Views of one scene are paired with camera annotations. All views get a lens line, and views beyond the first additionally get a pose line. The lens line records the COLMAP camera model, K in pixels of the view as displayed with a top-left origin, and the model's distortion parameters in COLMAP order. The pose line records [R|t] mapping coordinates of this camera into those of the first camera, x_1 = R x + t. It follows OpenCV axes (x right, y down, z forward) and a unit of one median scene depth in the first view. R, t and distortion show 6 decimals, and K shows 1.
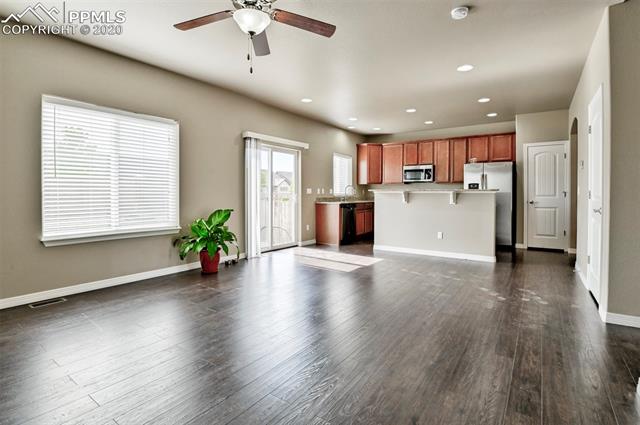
lens RADIAL K [[321.6, 0, 317.2], [0, 321.6, 194.1], [0, 0, 1]] dist [-0.022177, 0.000024]
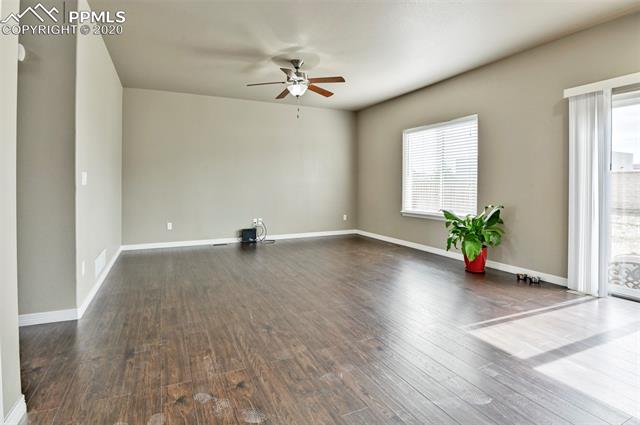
lens RADIAL K [[341.4, 0, 319.6], [0, 341.4, 189.3], [0, 0, 1]] dist [-0.020715, -0.000095]
pose [[-0.507142, 0.004643, -0.861850, 0.956173], [-0.009057, 0.999902, 0.010716, 0.001814], [0.861815, 0.013240, -0.507050, 1.449470]]
